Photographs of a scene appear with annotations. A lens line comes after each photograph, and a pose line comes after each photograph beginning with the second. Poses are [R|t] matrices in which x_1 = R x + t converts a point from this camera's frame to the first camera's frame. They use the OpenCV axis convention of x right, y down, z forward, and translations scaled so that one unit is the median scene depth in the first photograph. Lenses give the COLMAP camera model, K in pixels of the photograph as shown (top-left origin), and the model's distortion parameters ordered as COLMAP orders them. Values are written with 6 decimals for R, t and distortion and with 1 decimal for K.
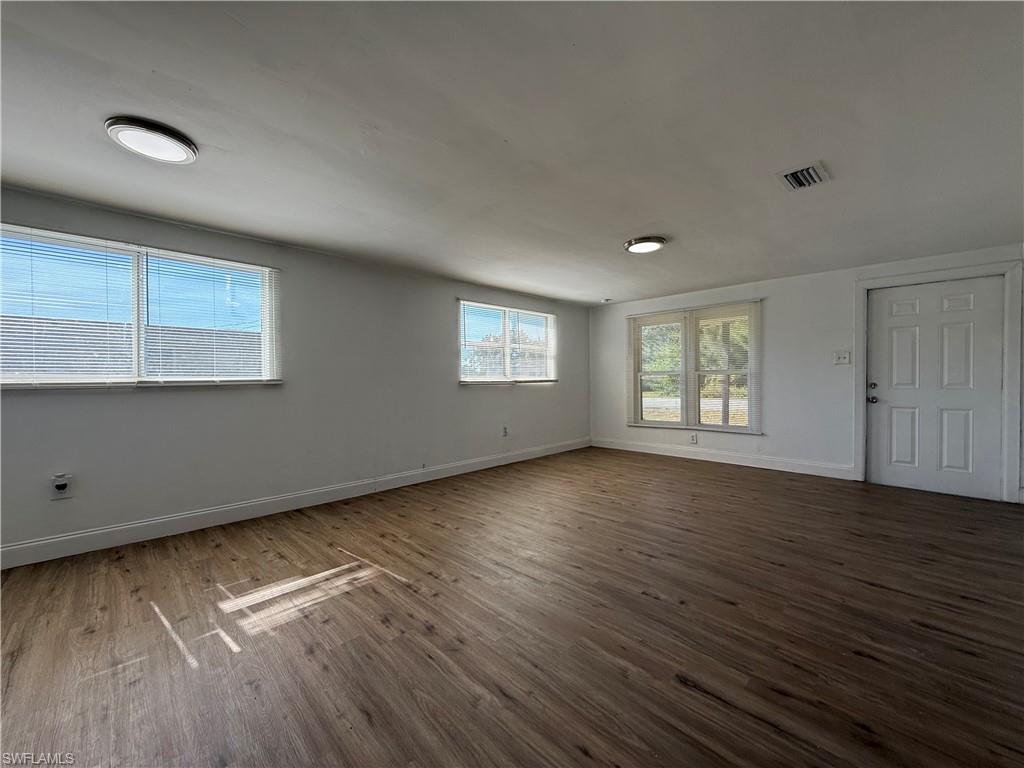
lens RADIAL K [[407.4, 0, 510.1], [0, 407.4, 382.1], [0, 0, 1]] dist [0.000142, 0.000558]
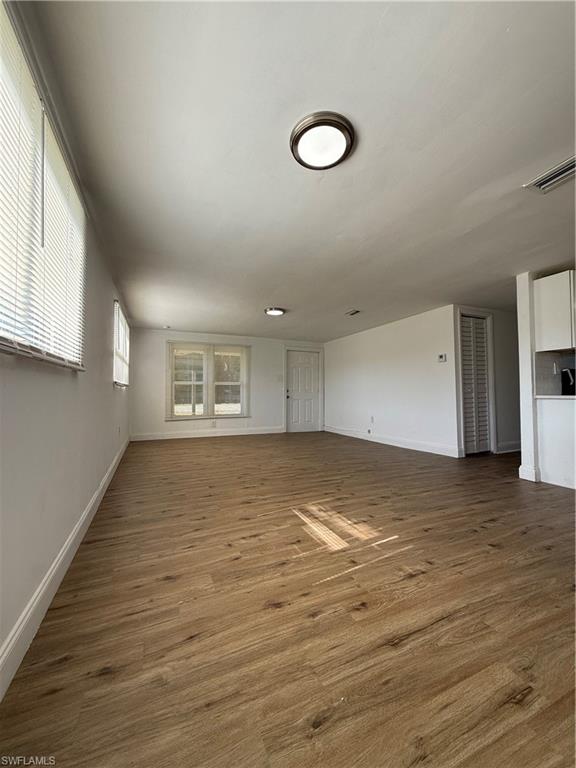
lens RADIAL K [[305.5, 0, 287.2], [0, 305.5, 390.1], [0, 0, 1]] dist [0.000142, 0.000558]
pose [[0.352814, 0.019018, 0.935500, -1.265236], [0.004069, 0.999753, -0.021859, 0.068571], [-0.935685, 0.011519, 0.352649, 0.631283]]
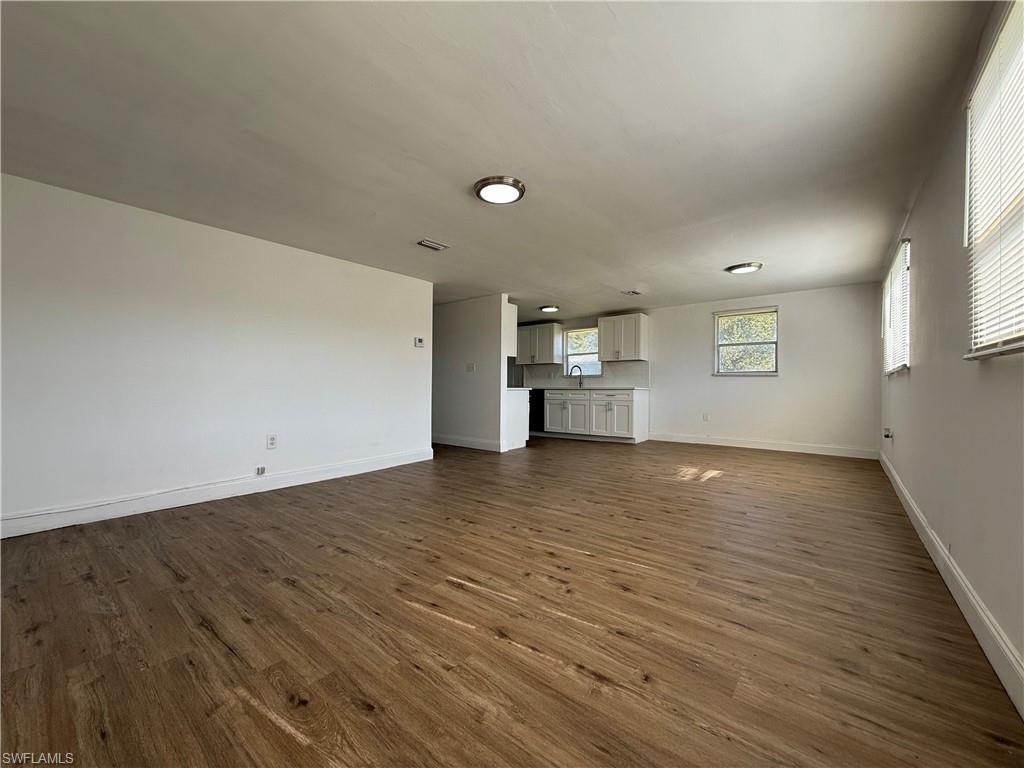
lens RADIAL K [[407.4, 0, 510.6], [0, 407.4, 383.7], [0, 0, 1]] dist [0.000142, 0.000558]
pose [[-0.993872, 0.004317, -0.110452, 0.539998], [0.004294, 0.999991, 0.000444, 0.043203], [0.110452, -0.000033, -0.993881, 2.418987]]
